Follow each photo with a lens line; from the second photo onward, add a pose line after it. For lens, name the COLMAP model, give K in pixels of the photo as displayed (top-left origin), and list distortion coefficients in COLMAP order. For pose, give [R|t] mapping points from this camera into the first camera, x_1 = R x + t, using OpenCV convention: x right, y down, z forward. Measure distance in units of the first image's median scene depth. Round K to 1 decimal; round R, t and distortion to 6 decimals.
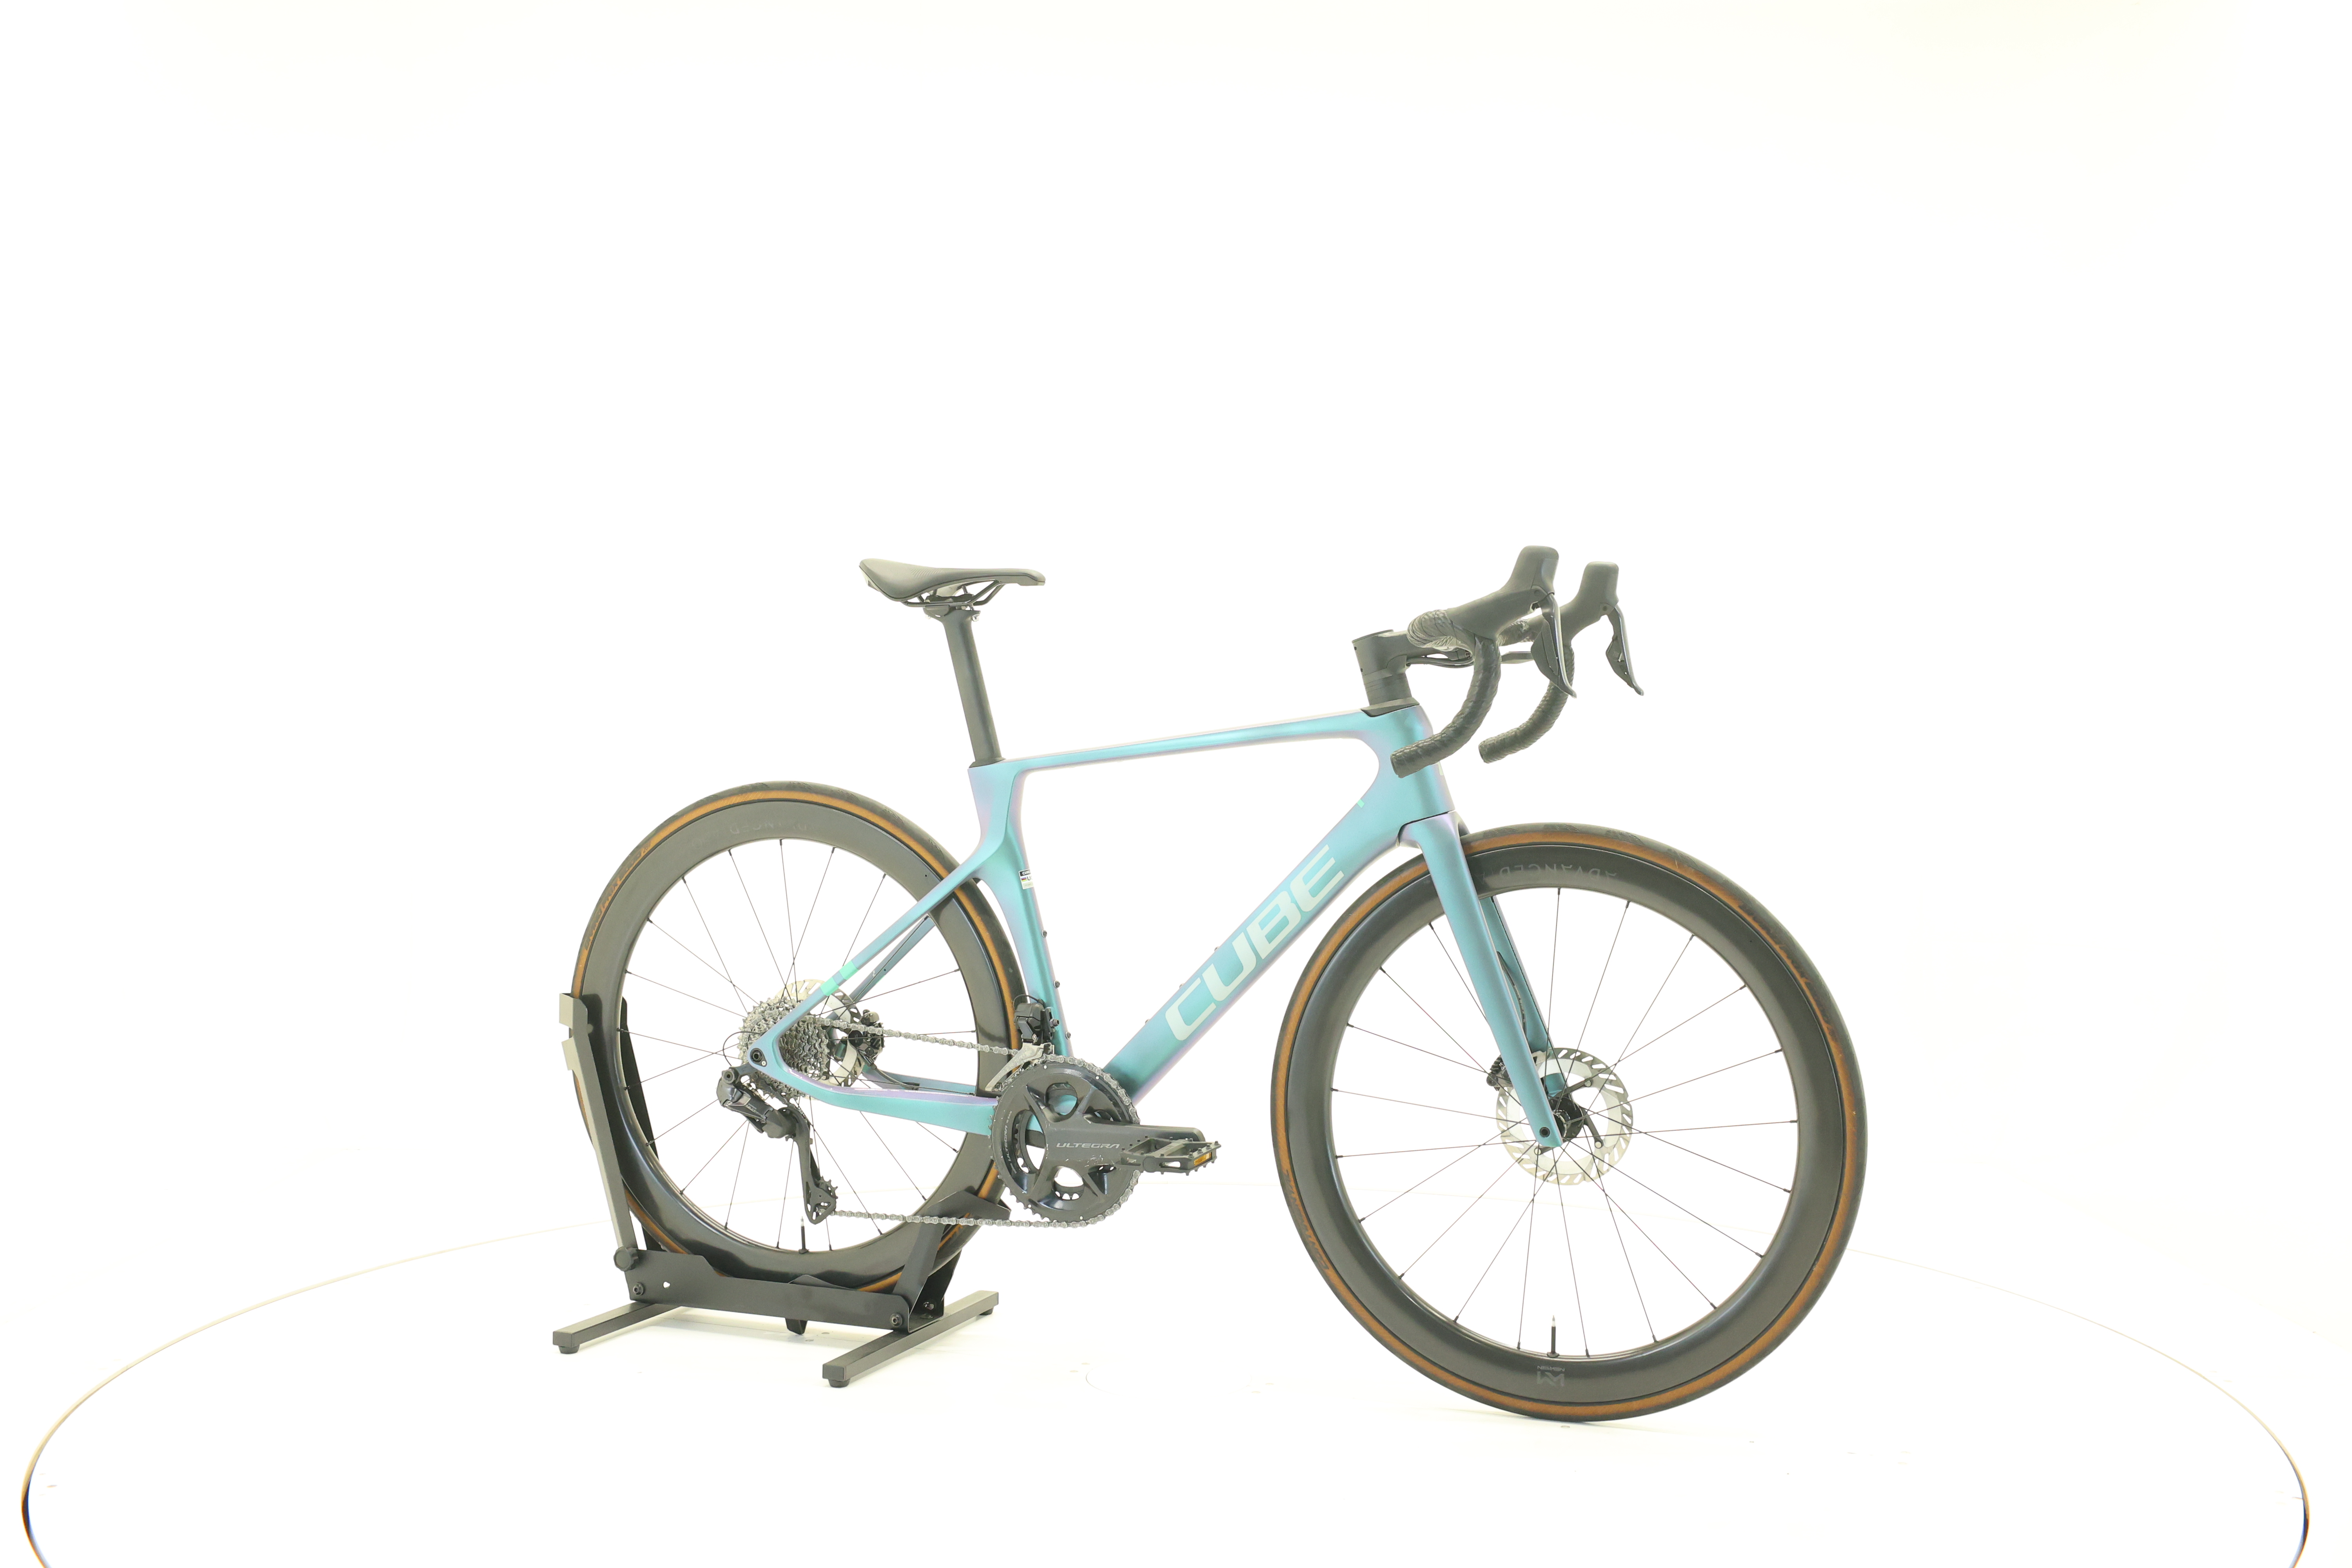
lens RADIAL K [[2468.5, 0, 1171.7], [0, 2468.5, 788.0], [0, 0, 1]] dist [0.000452, 0.000000]
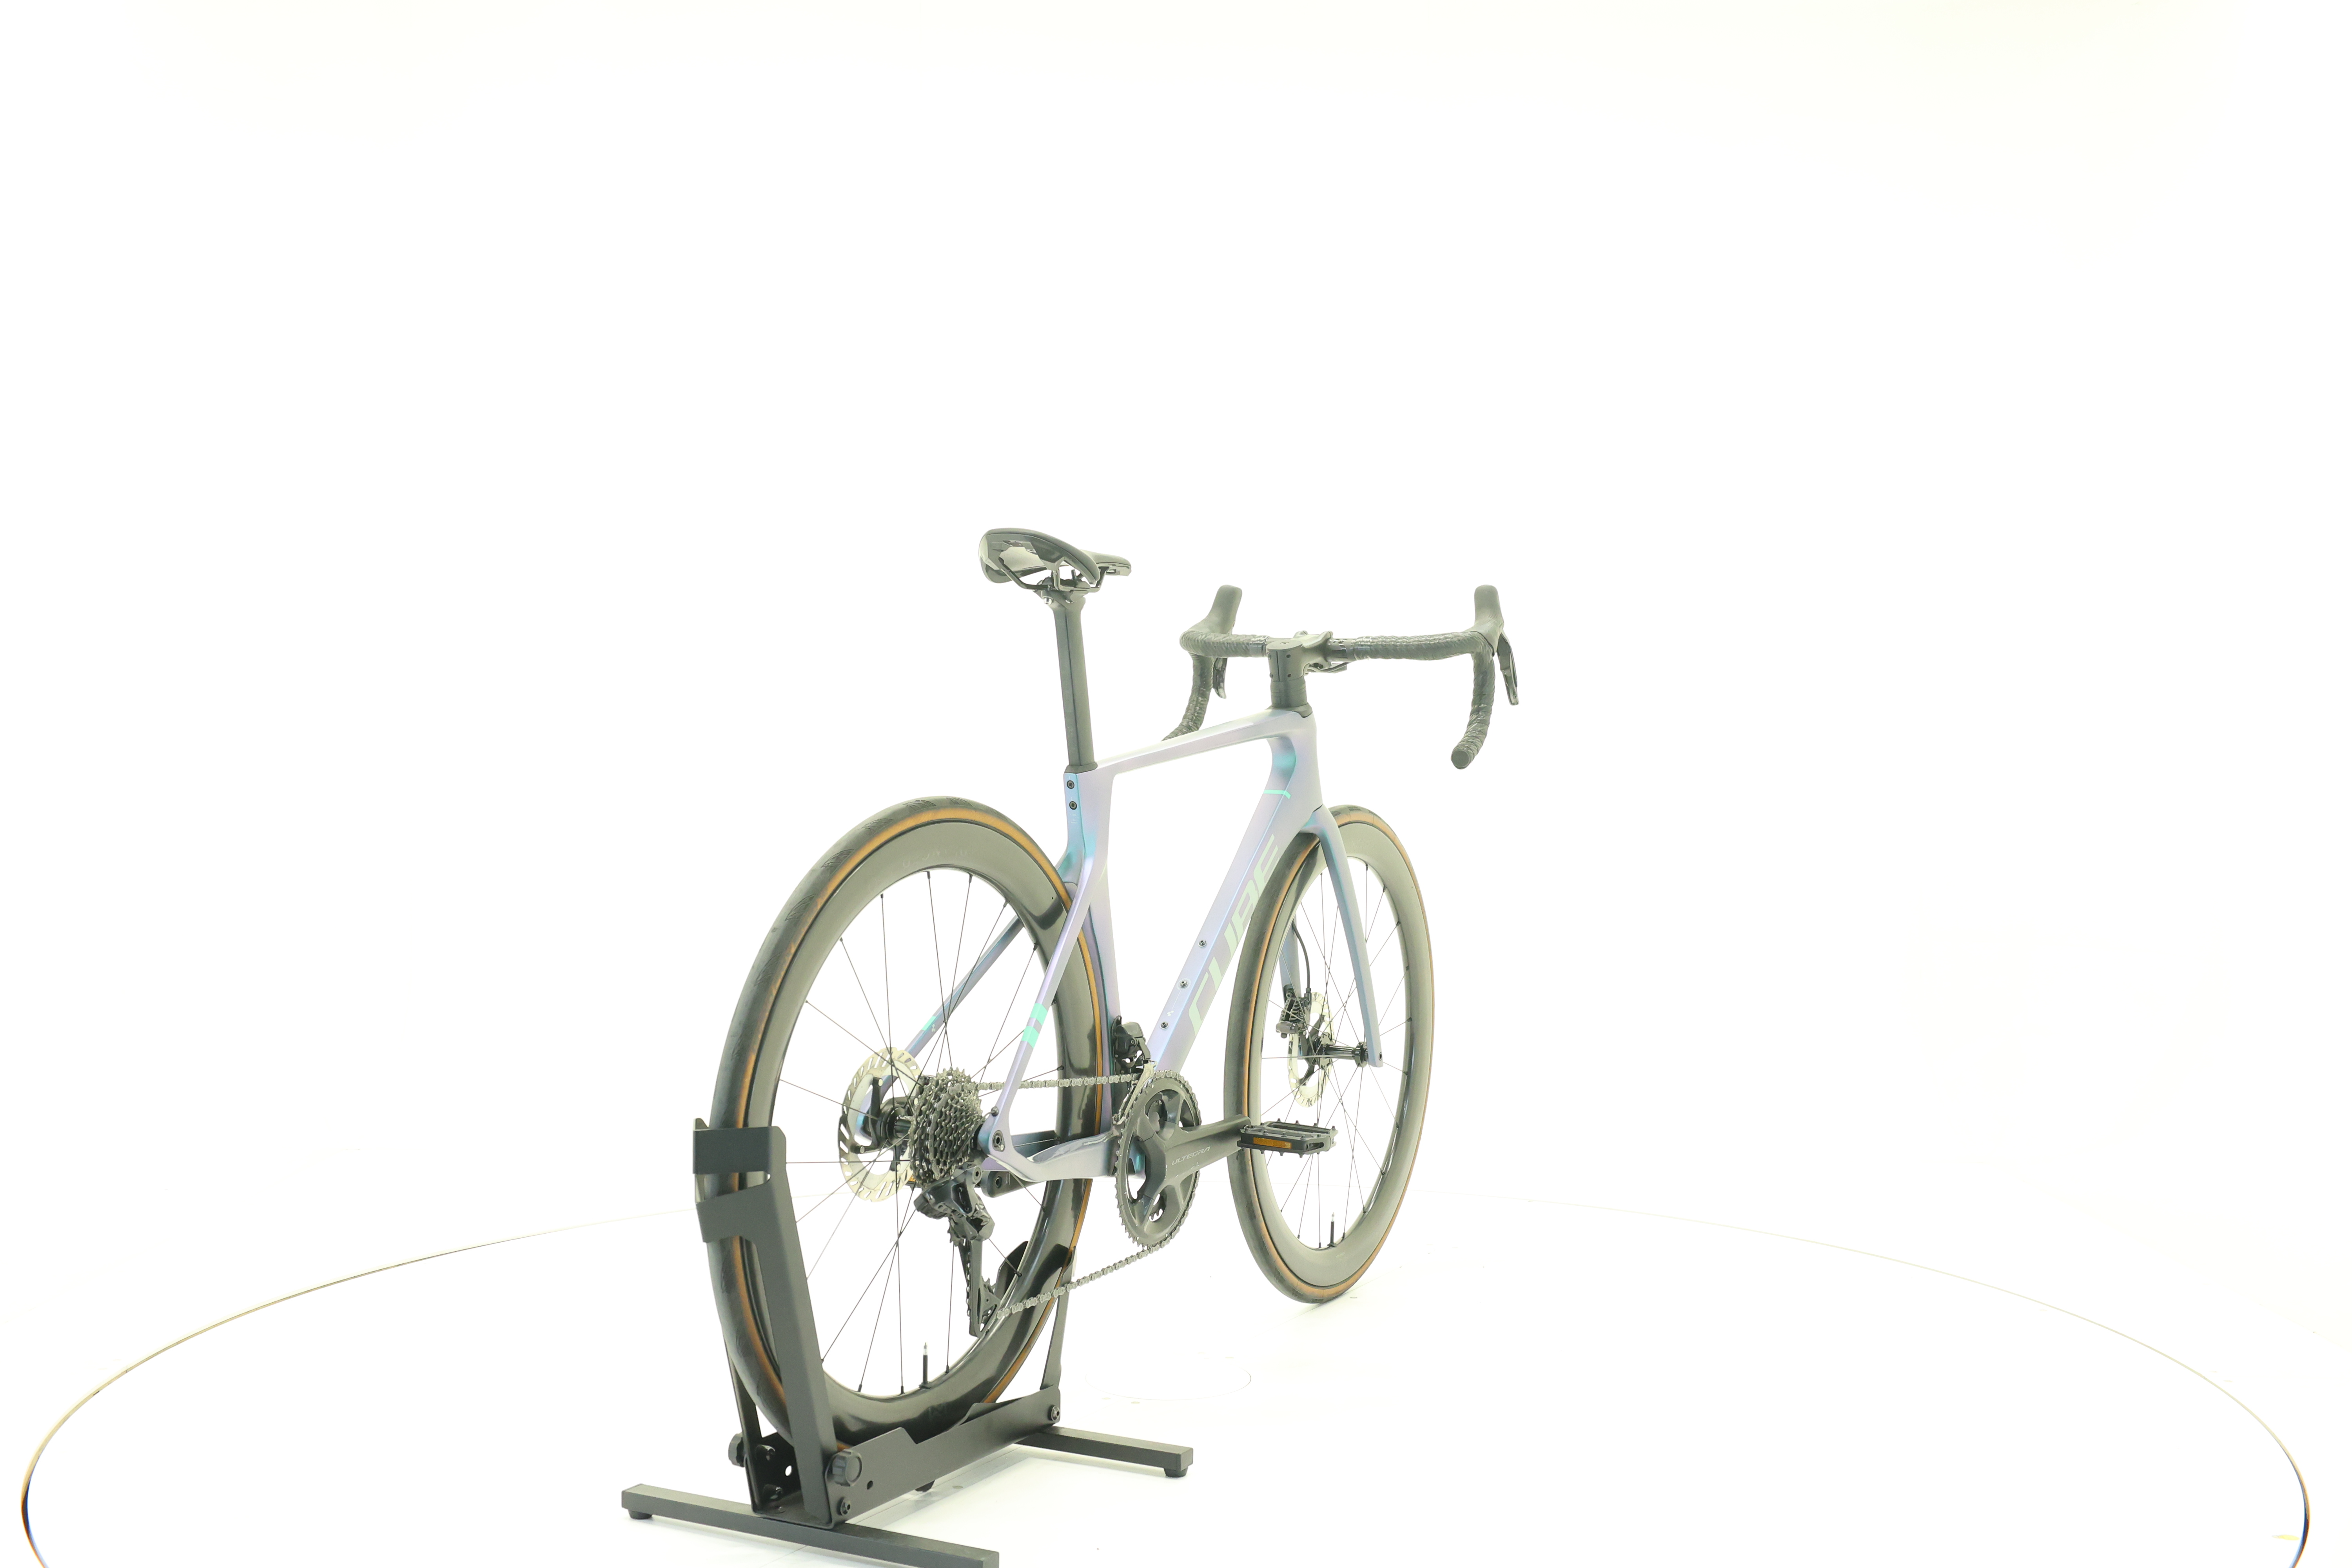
lens RADIAL K [[2468.5, 0, 1160.0], [0, 2468.5, 768.6], [0, 0, 1]] dist [0.000452, 0.000000]
pose [[0.116048, -0.023291, 0.992970, -0.984847], [0.017159, 0.999623, 0.021441, -0.029158], [-0.993095, 0.014550, 0.116404, 0.879612]]
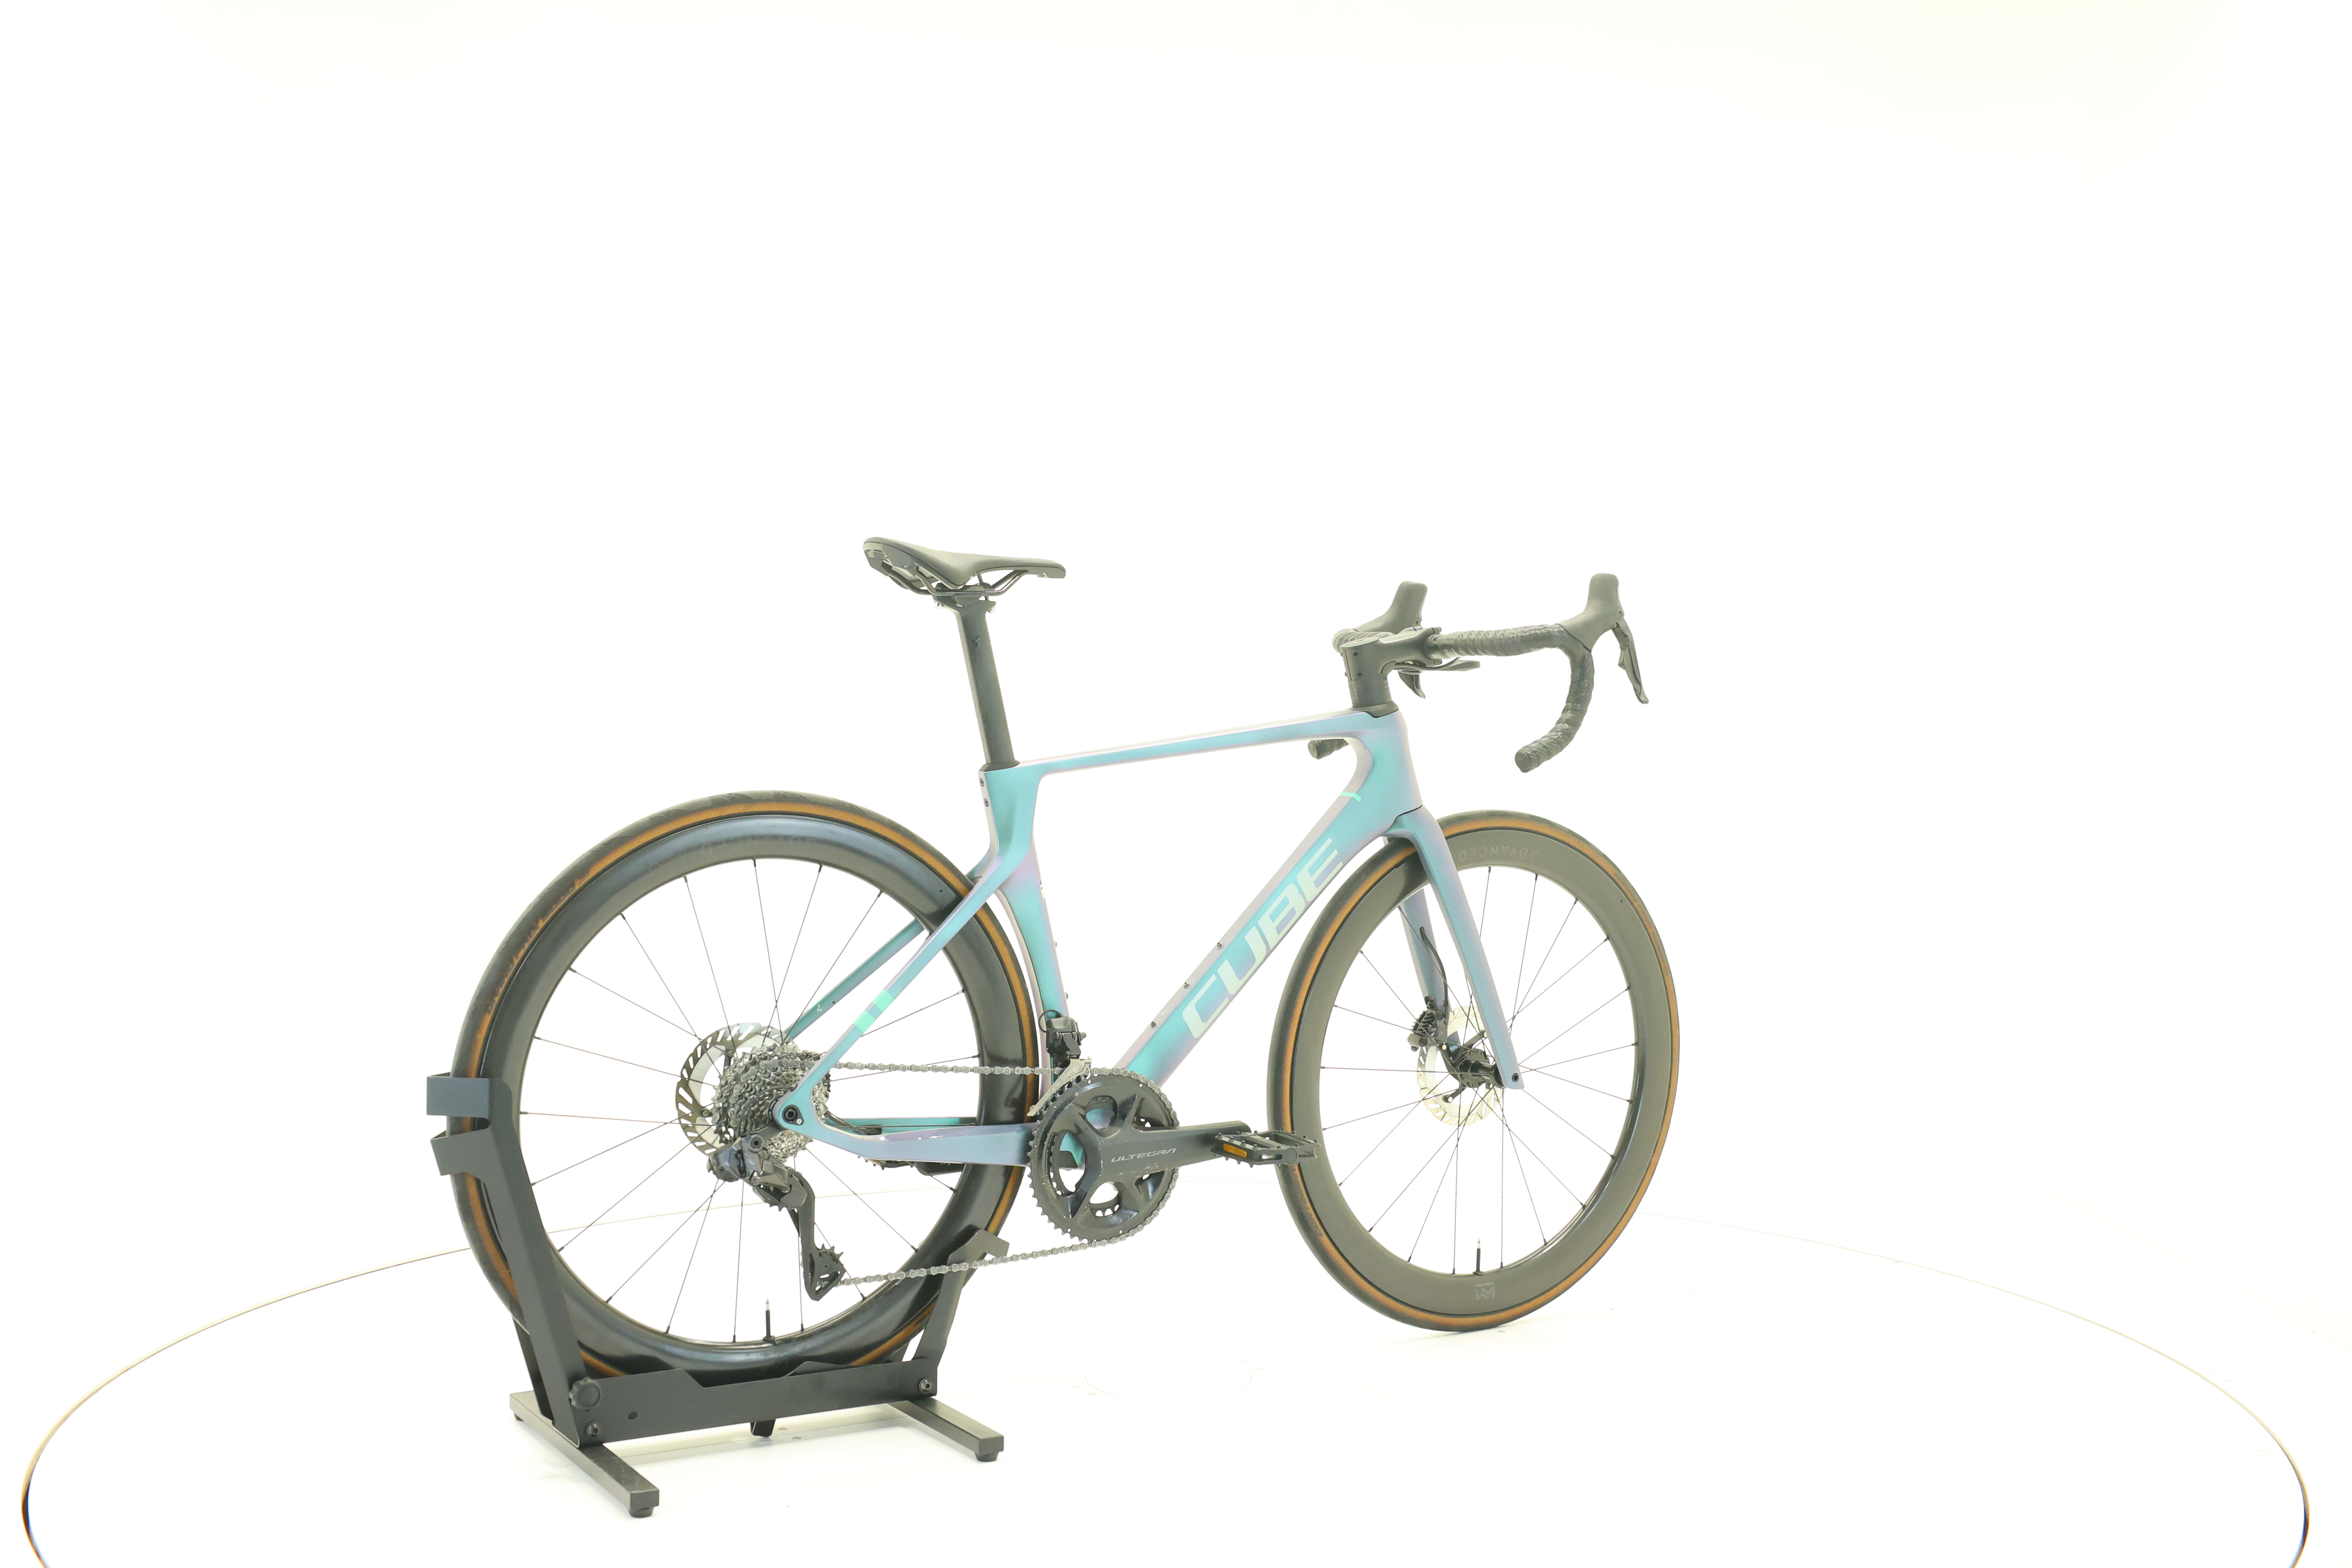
lens RADIAL K [[2468.5, 0, 1174.7], [0, 2468.5, 773.9], [0, 0, 1]] dist [0.000452, 0.000000]
pose [[0.600666, -0.017245, 0.799314, -0.791765], [0.016527, 0.999822, 0.009151, -0.014777], [-0.799329, 0.007714, 0.600844, 0.393651]]
